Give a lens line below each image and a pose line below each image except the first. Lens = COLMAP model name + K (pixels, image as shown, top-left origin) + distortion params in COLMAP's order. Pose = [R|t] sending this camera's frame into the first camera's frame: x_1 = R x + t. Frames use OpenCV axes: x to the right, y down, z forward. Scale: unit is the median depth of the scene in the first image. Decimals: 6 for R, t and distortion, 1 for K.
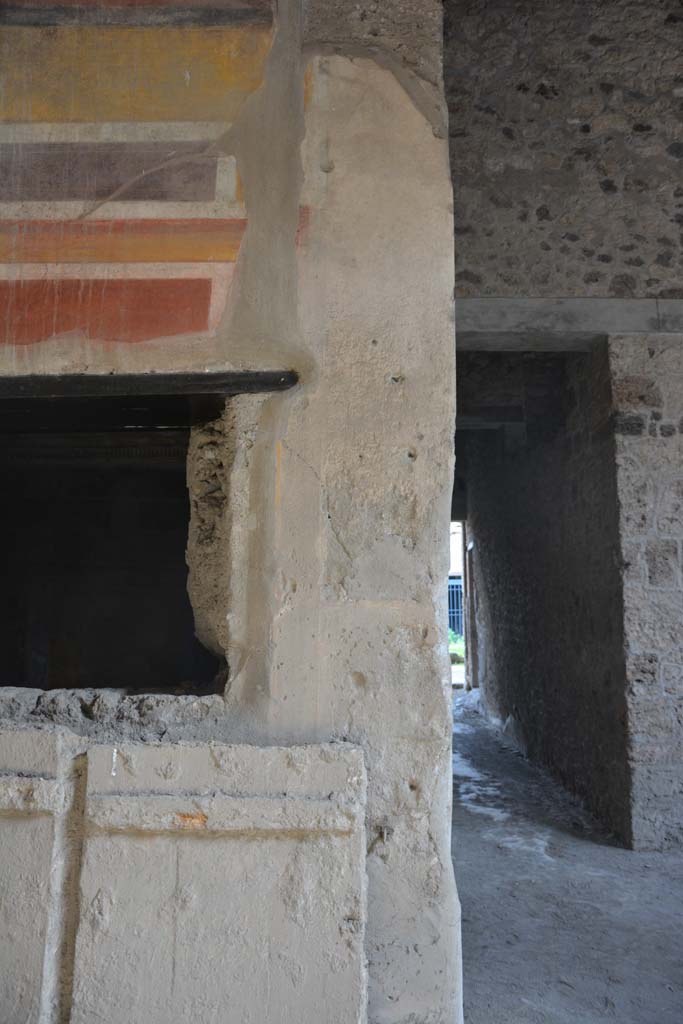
lens RADIAL K [[797.9, 0, 341.5], [0, 797.9, 512.0], [0, 0, 1]] dist [-0.159719, 0.117470]
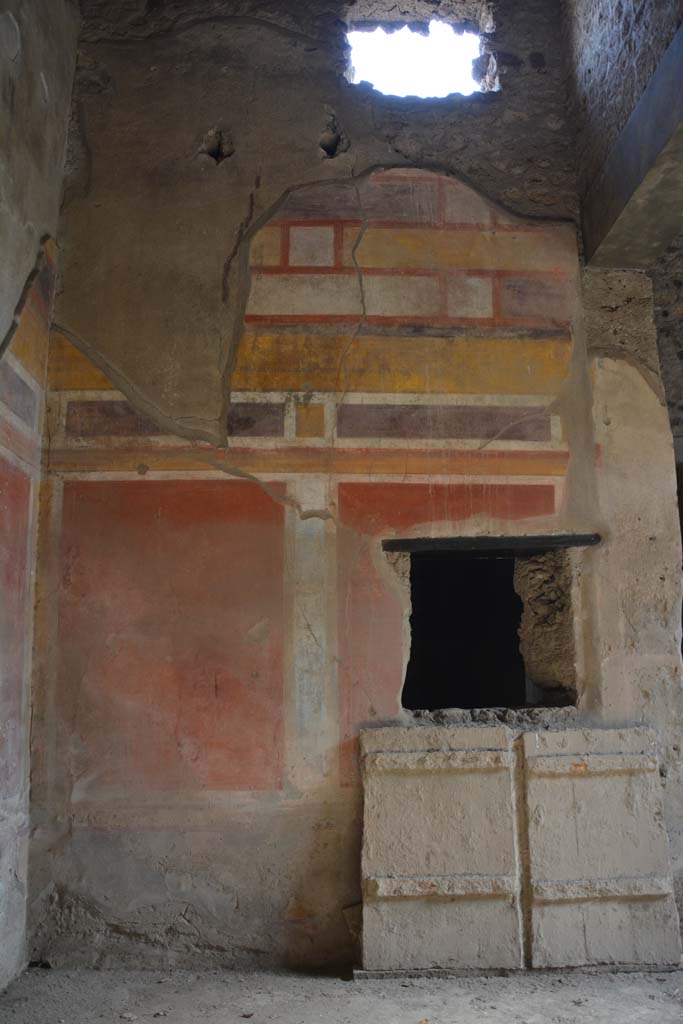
lens RADIAL K [[797.9, 0, 341.5], [0, 797.9, 512.0], [0, 0, 1]] dist [-0.159719, 0.117470]
pose [[0.999626, -0.010474, 0.025275, -0.709711], [0.012143, 0.997694, -0.066781, -0.110615], [-0.024517, 0.067063, 0.997447, -0.851658]]
